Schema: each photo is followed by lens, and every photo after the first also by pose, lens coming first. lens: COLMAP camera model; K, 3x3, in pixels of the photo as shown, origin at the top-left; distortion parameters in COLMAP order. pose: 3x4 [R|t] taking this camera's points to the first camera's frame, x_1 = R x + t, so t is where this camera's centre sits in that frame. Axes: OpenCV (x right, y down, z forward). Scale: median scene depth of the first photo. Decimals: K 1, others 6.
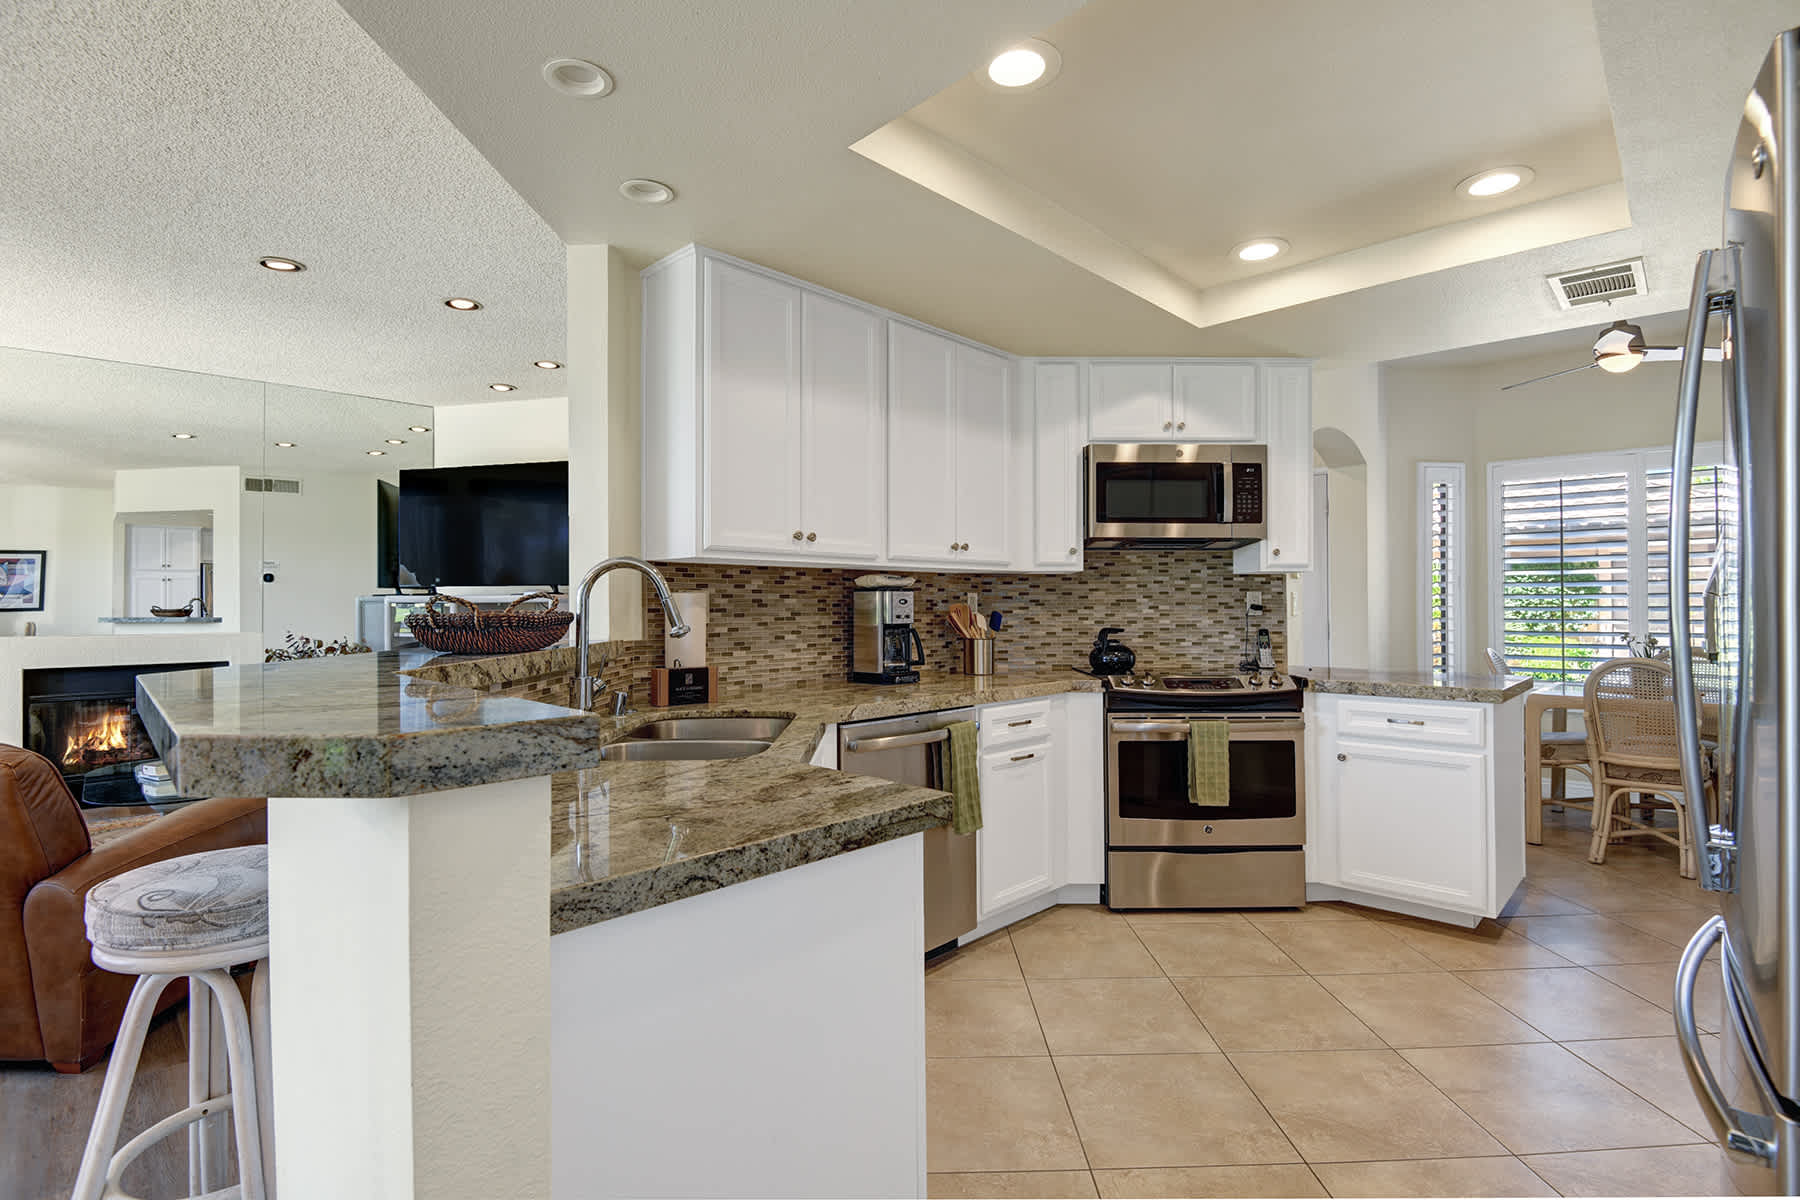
lens RADIAL K [[832.2, 0, 900.0], [0, 832.2, 600.0], [0, 0, 1]] dist [0.001027, -0.022339]
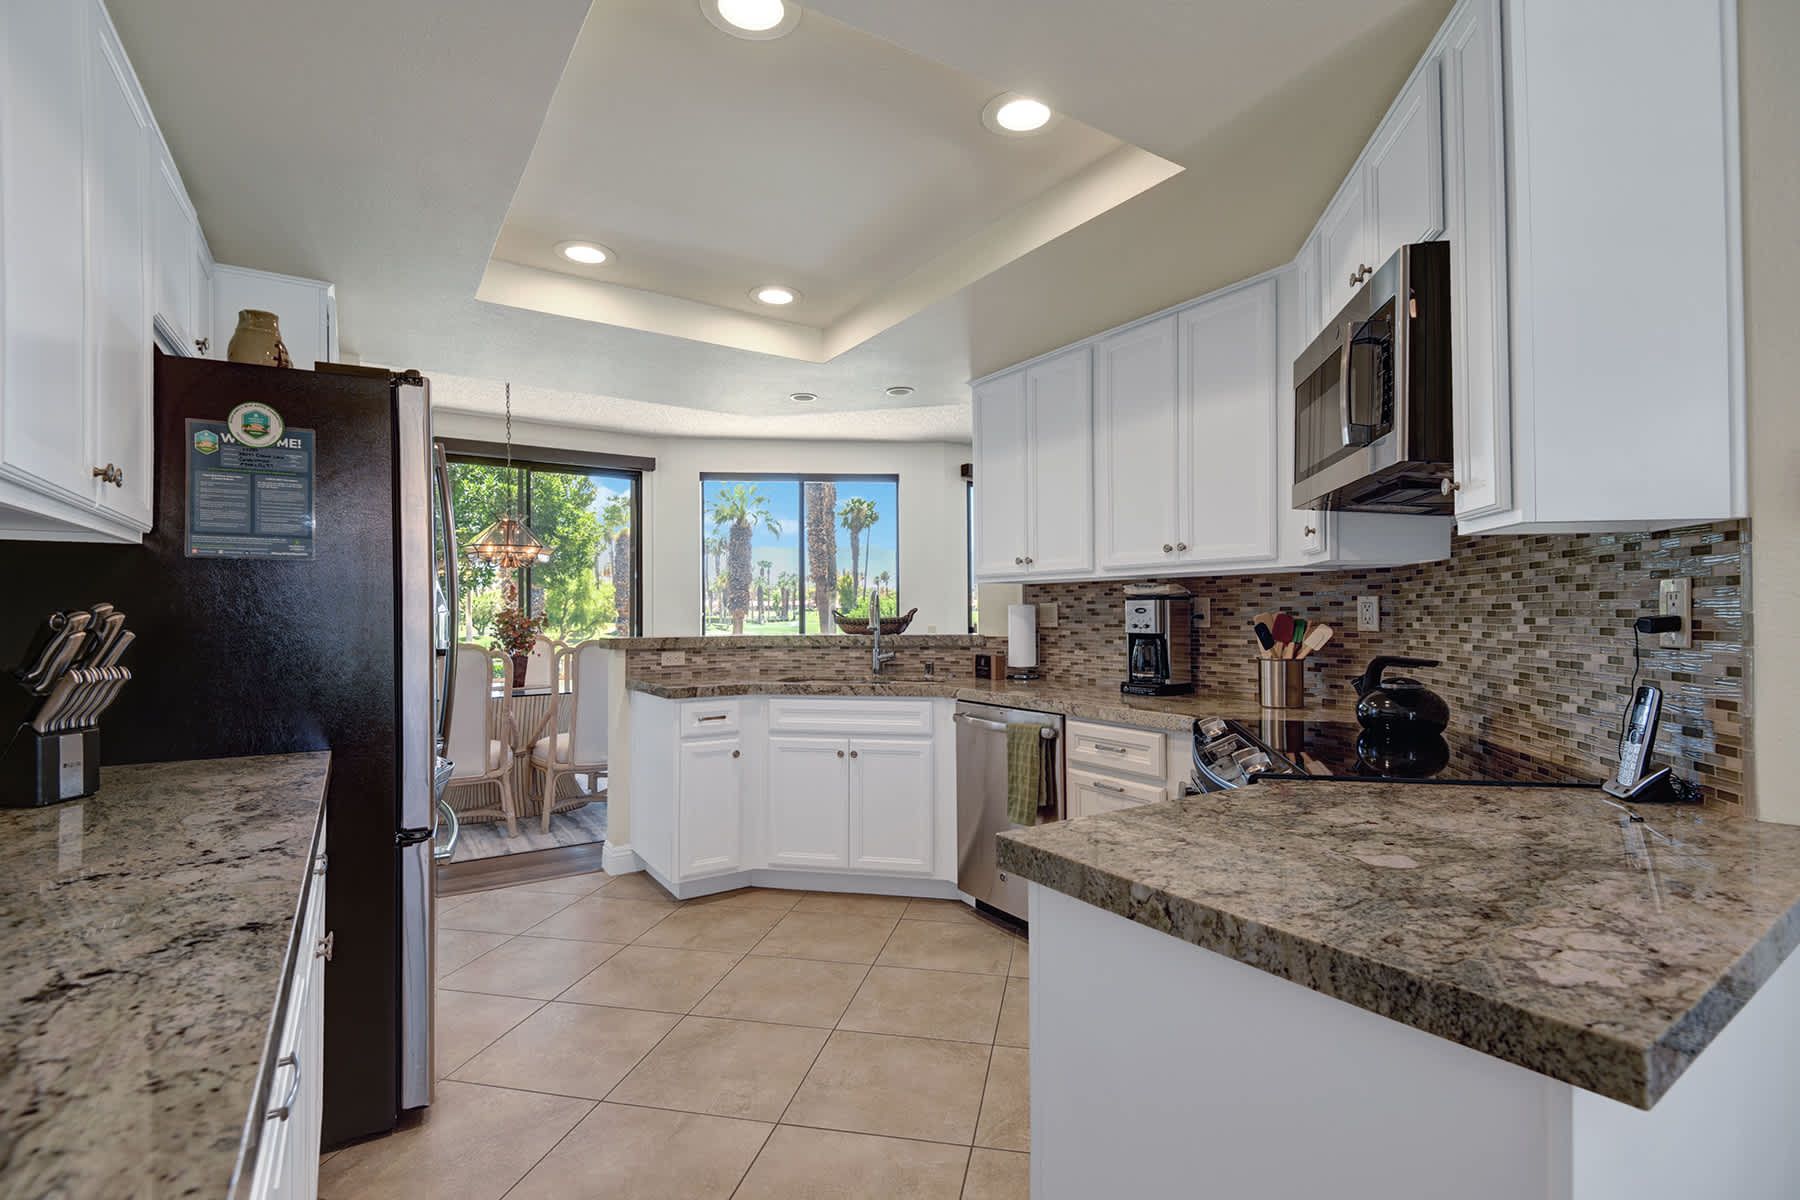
lens RADIAL K [[831.1, 0, 900.0], [0, 831.1, 600.0], [0, 0, 1]] dist [-0.001058, -0.000181]
pose [[-0.207470, -0.011479, -0.978174, 1.071789], [0.009963, 0.999854, -0.013847, 0.000153], [0.978191, -0.012618, -0.207326, 0.978764]]
